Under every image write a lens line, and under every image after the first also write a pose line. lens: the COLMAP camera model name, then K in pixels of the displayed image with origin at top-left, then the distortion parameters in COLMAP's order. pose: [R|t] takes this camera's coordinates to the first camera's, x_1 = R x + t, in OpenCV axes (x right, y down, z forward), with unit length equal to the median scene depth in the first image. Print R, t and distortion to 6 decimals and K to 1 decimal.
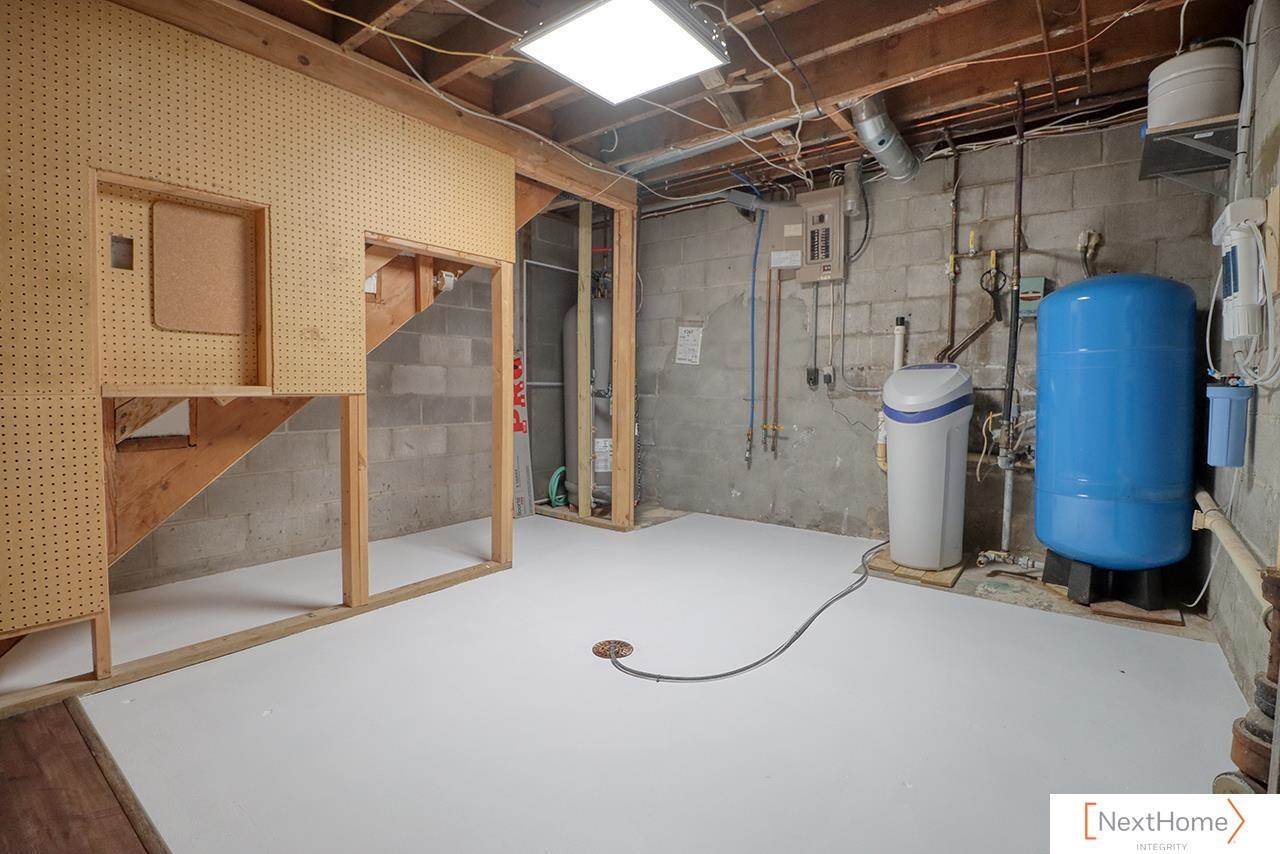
lens RADIAL K [[596.8, 0, 640.5], [0, 596.8, 418.1], [0, 0, 1]] dist [-0.000524, -0.000019]
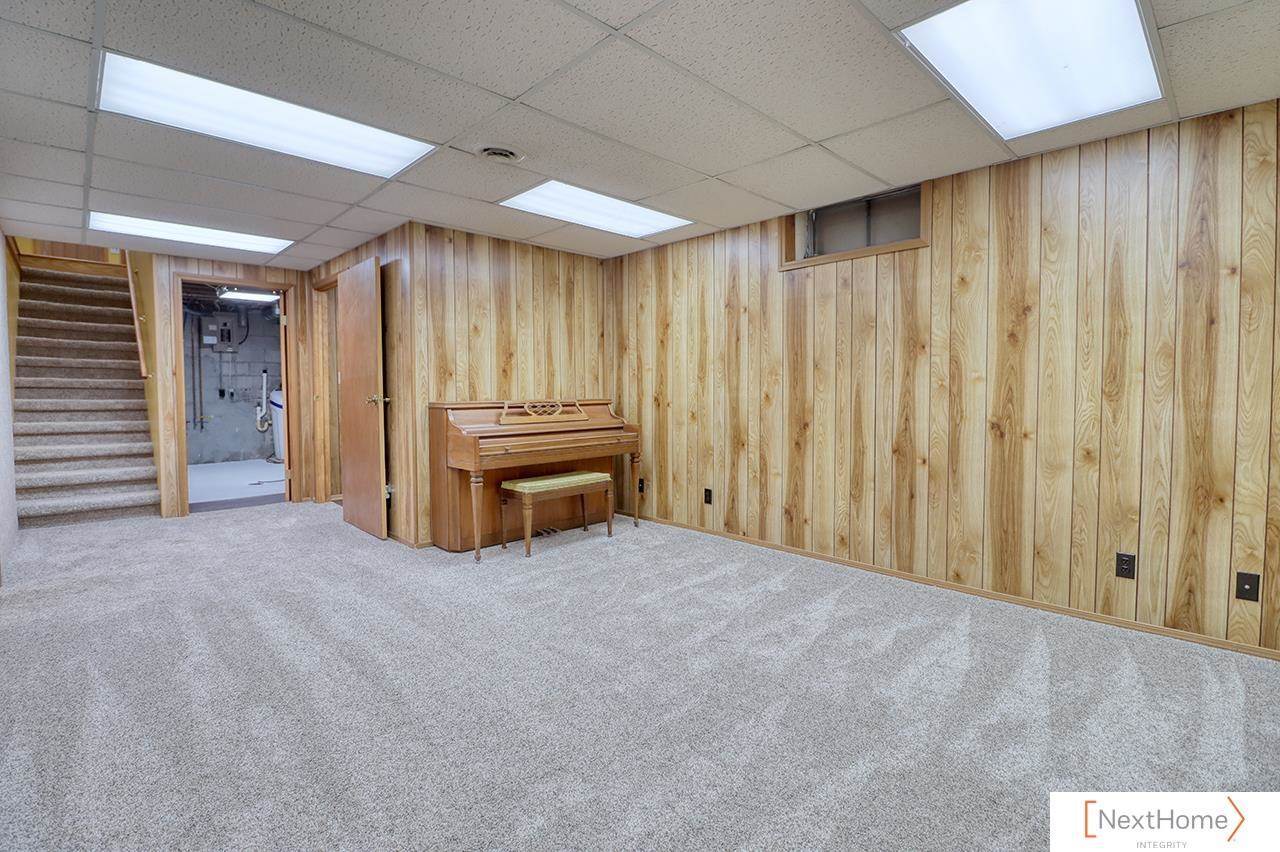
lens RADIAL K [[596.8, 0, 640.3], [0, 596.8, 418.6], [0, 0, 1]] dist [-0.000524, -0.000019]
pose [[0.131765, -0.052710, 0.989879, -1.742972], [0.056604, 0.997356, 0.045574, 0.012845], [-0.989664, 0.050026, 0.134400, -0.854601]]
